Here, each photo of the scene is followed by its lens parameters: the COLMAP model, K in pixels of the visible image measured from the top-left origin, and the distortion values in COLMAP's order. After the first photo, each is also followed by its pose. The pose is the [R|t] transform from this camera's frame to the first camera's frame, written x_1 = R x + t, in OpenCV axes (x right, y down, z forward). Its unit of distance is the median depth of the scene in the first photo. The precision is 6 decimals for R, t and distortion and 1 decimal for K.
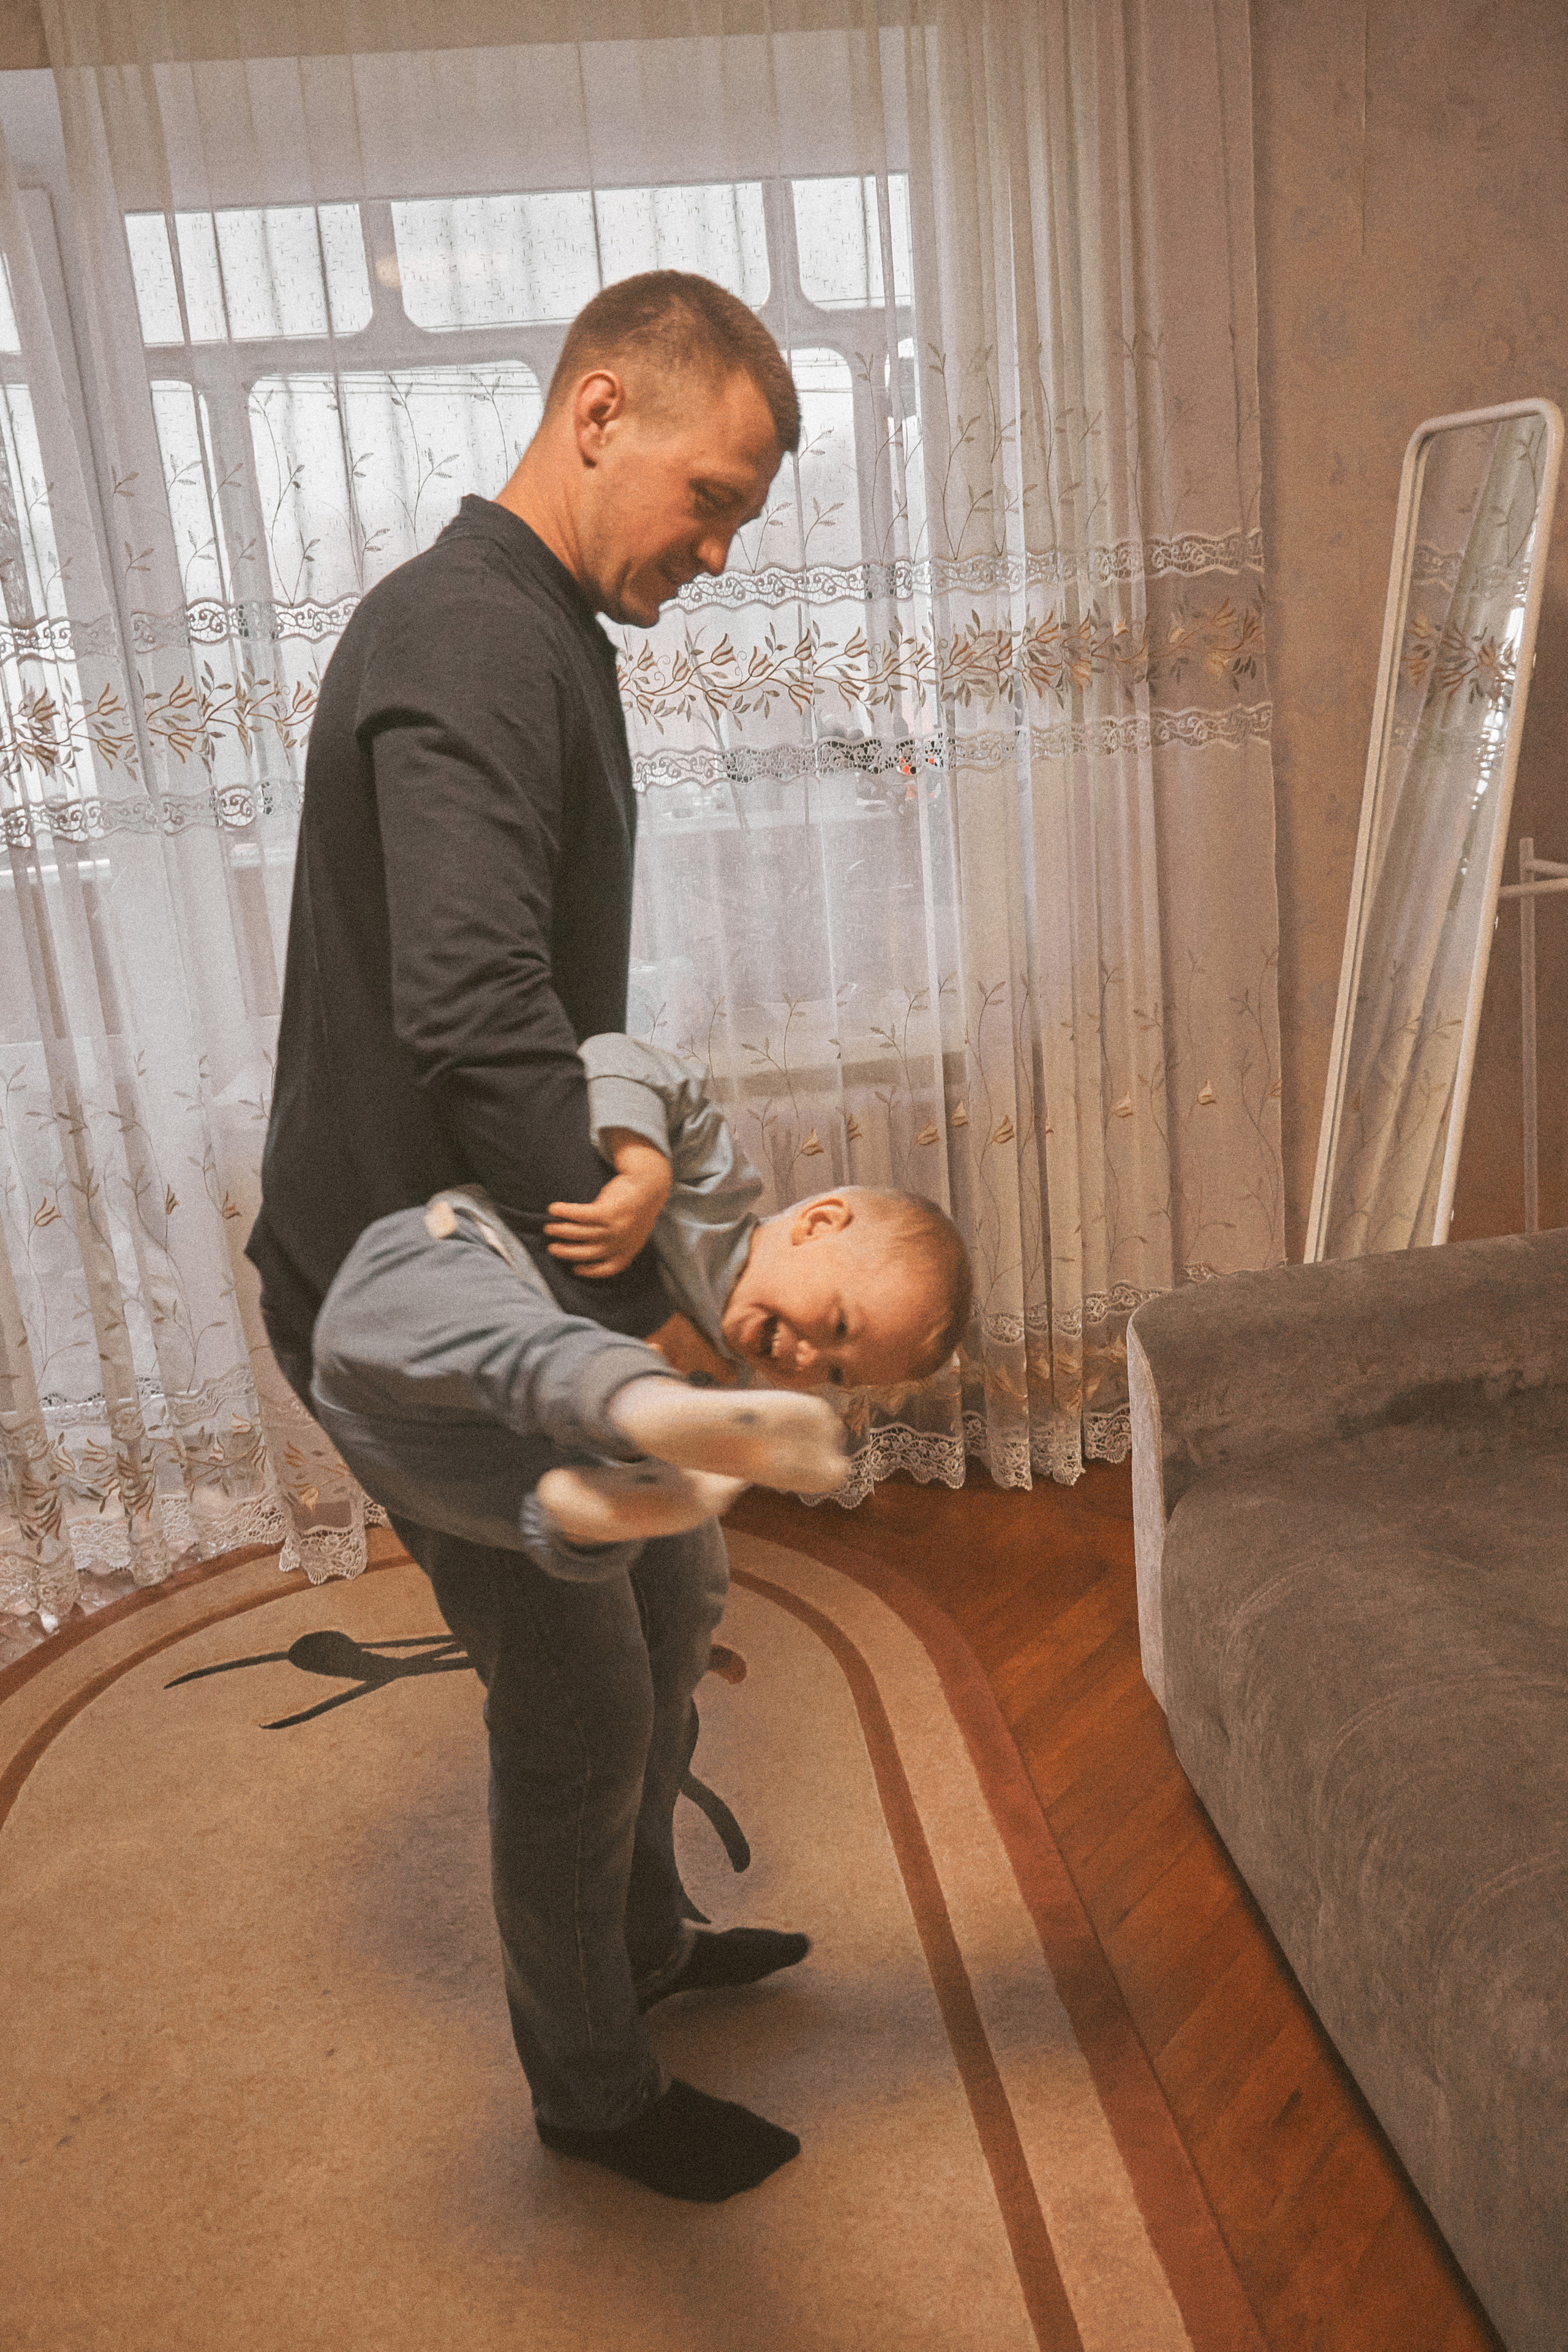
lens RADIAL K [[1893.8, 0, 788.6], [0, 1893.8, 1157.8], [0, 0, 1]] dist [0.003709, -0.029064]
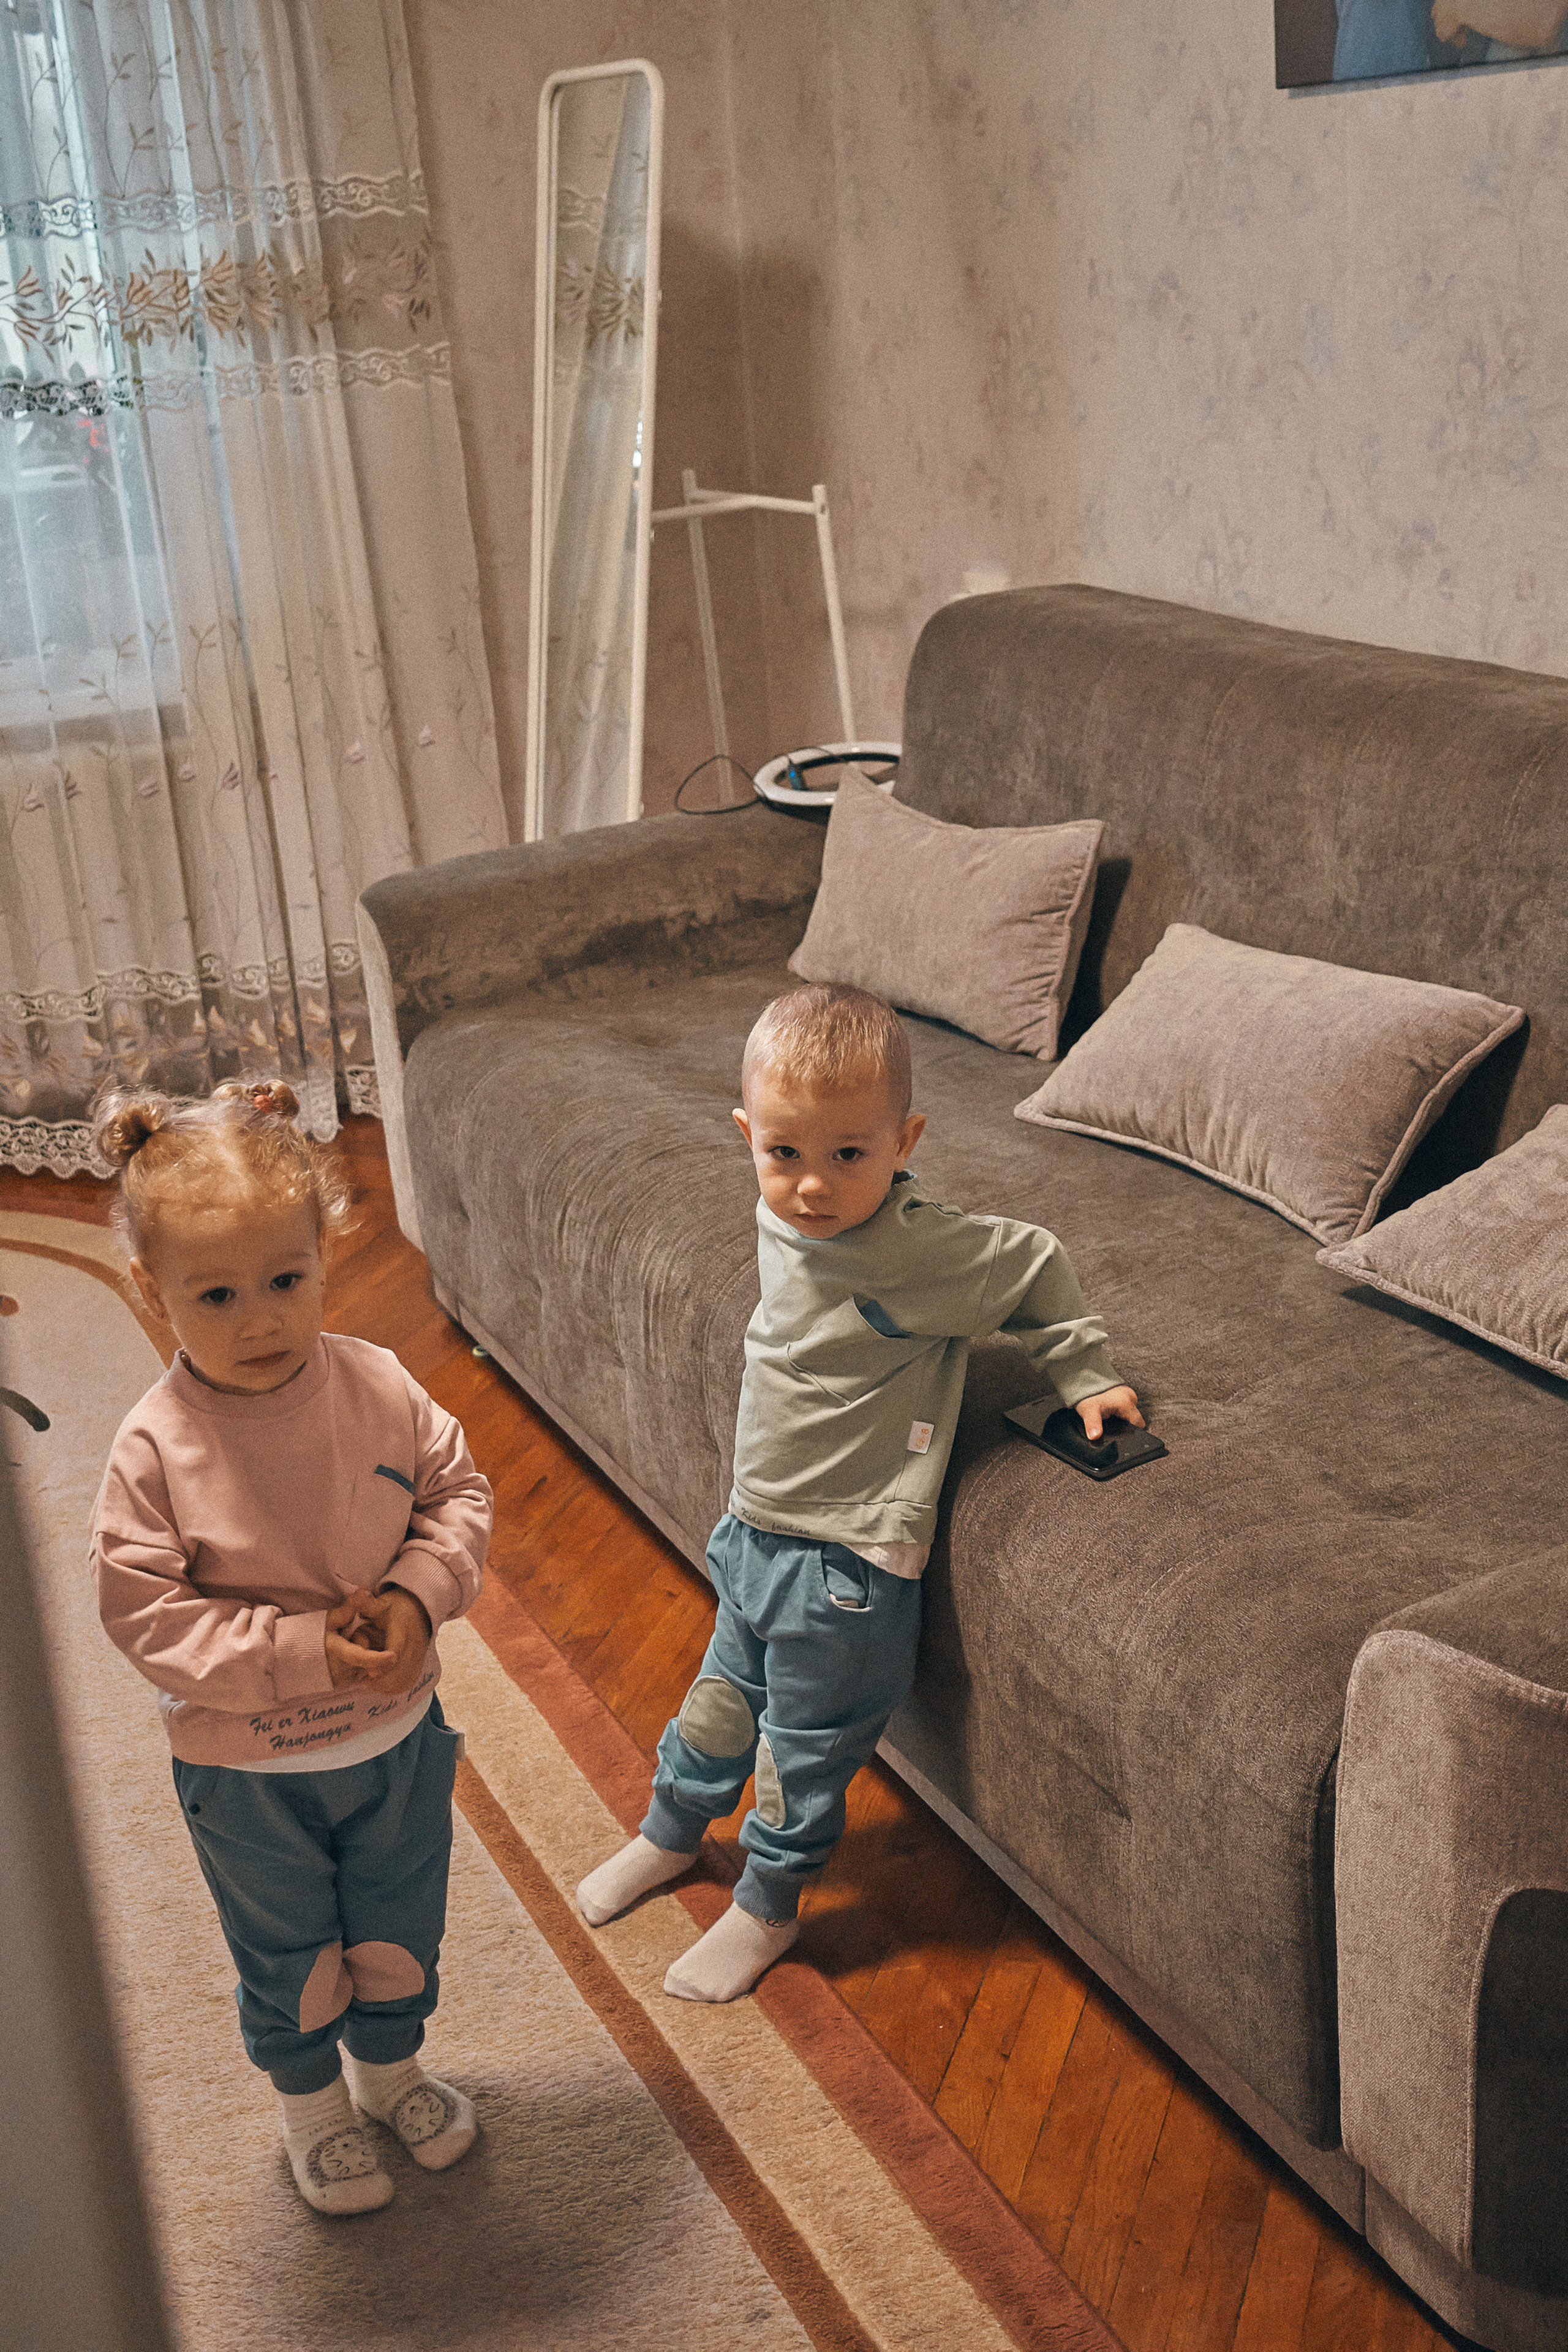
lens RADIAL K [[2616.3, 0, 781.5], [0, 2616.3, 1180.5], [0, 0, 1]] dist [0.010011, 0.000000]
pose [[0.946588, -0.097274, 0.307423, -0.058762], [0.082262, 0.994714, 0.061449, 0.144178], [-0.311775, -0.032878, 0.949587, -0.438999]]
